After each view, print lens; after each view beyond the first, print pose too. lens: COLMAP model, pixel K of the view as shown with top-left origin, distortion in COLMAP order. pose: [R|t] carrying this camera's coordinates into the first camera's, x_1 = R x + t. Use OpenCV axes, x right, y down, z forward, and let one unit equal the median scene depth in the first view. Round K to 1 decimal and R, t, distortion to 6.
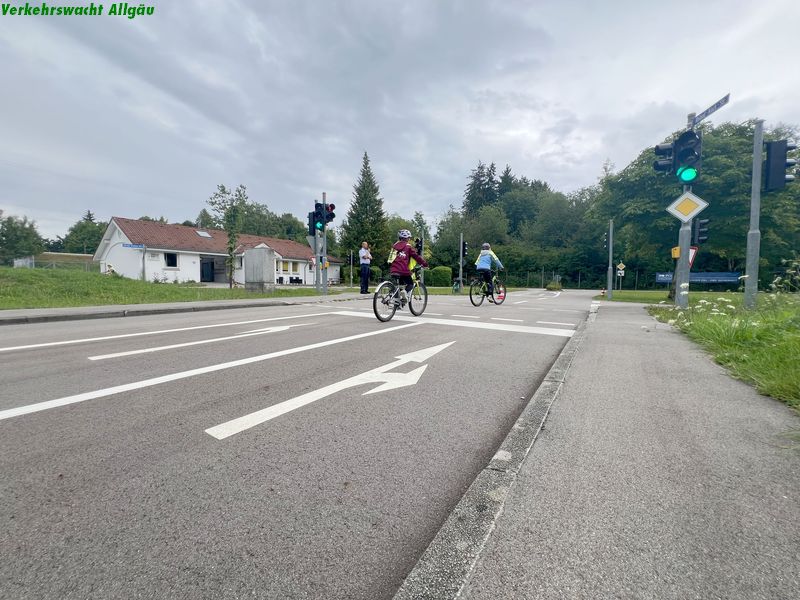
lens RADIAL K [[323.6, 0, 398.2], [0, 323.6, 299.9], [0, 0, 1]] dist [-0.002986, -0.000490]
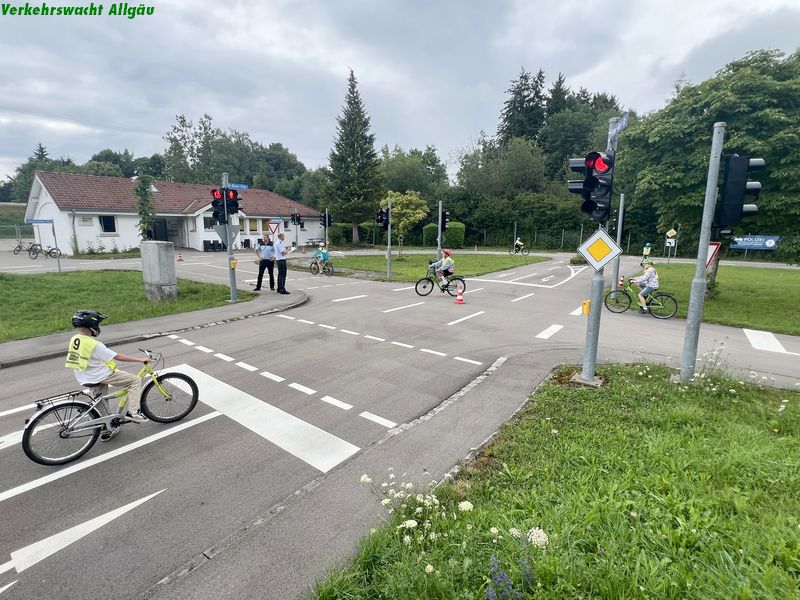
lens RADIAL K [[401.0, 0, 398.0], [0, 401.0, 299.2], [0, 0, 1]] dist [-0.005796, 0.001717]
pose [[0.997499, 0.012528, -0.069559, 0.079349], [-0.003444, 0.991611, 0.129212, -0.046611], [0.070595, -0.128649, 0.989174, 0.006802]]
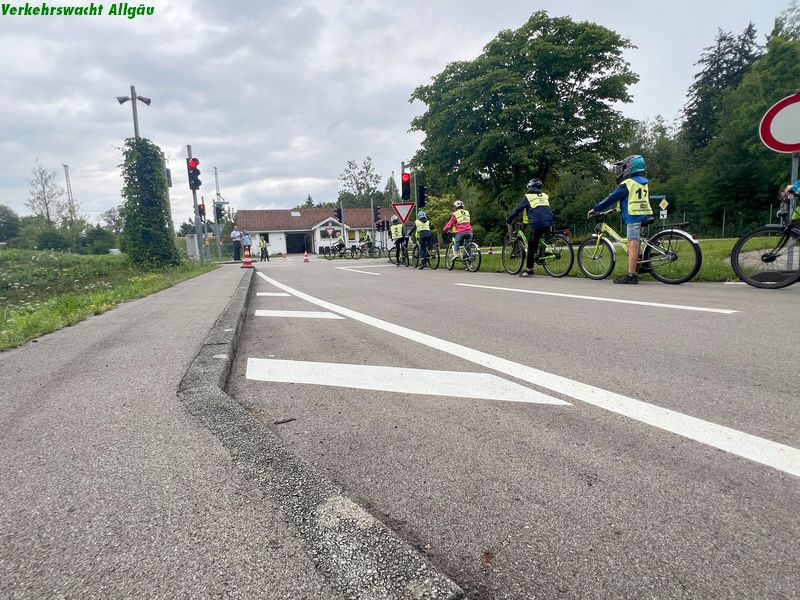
lens RADIAL K [[395.9, 0, 402.2], [0, 395.9, 303.1], [0, 0, 1]] dist [-0.007619, -0.000426]
pose [[0.792014, 0.033411, -0.609589, 0.527850], [0.024249, 0.995992, 0.086095, 0.012066], [0.610022, -0.082971, 0.788029, 0.018692]]
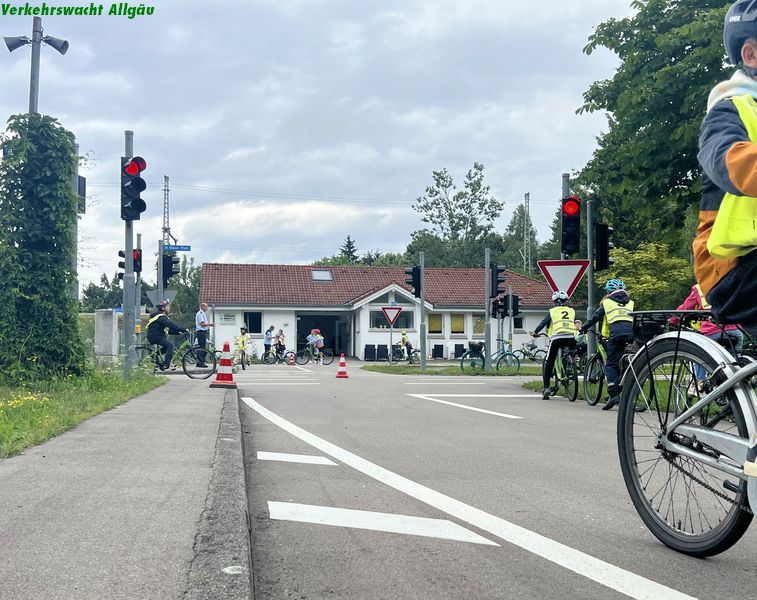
lens RADIAL K [[839.3, 0, 417.5], [0, 839.3, 315.6], [0, 0, 1]] dist [0.021860, 0.000000]
pose [[0.719369, -0.046001, -0.693103, 0.468418], [-0.023846, 0.995581, -0.090827, 0.003530], [0.694218, 0.081866, 0.715094, 0.025692]]
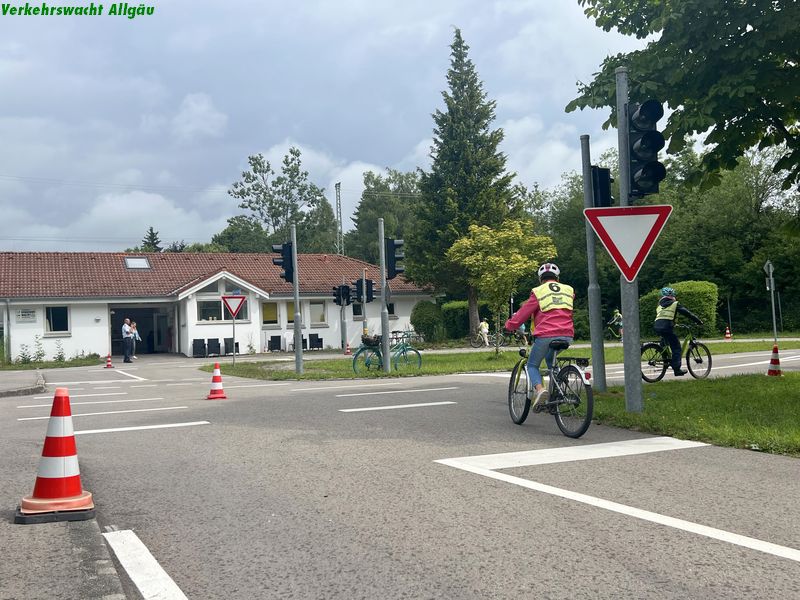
lens RADIAL K [[763.6, 0, 402.3], [0, 763.6, 303.3], [0, 0, 1]] dist [-0.004556, 0.000000]
pose [[0.861993, -0.069120, -0.502186, 0.313799], [0.027728, 0.995606, -0.089438, -0.012503], [0.506162, 0.063170, 0.860122, 0.122437]]
